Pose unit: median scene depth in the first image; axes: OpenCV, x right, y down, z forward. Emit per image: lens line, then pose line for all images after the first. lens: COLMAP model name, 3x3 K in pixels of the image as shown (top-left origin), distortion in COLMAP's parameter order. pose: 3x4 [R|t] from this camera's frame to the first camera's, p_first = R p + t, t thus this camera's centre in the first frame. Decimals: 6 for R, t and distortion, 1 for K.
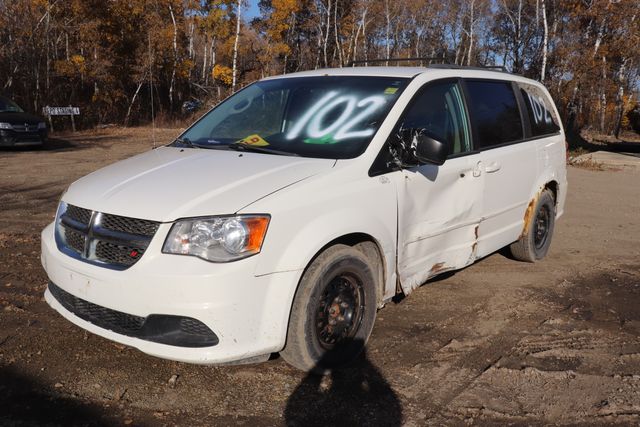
lens RADIAL K [[601.5, 0, 321.2], [0, 601.5, 201.8], [0, 0, 1]] dist [-0.138317, 0.189298]
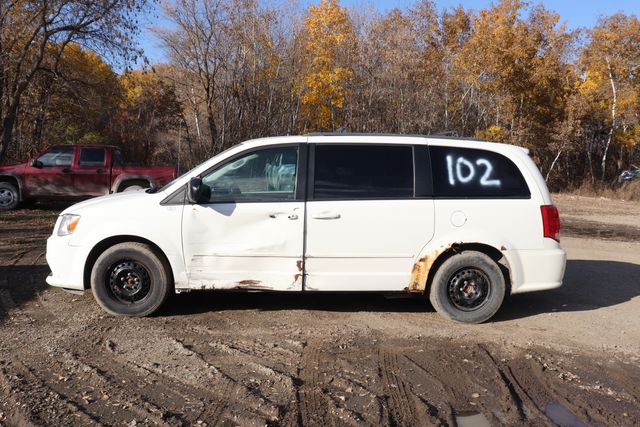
lens RADIAL K [[601.5, 0, 321.2], [0, 601.5, 201.8], [0, 0, 1]] dist [-0.138317, 0.189298]
pose [[0.660587, 0.052605, -0.748905, 1.017436], [-0.137427, 0.989160, -0.051740, -0.017893], [0.738064, 0.137099, 0.660655, 0.157727]]
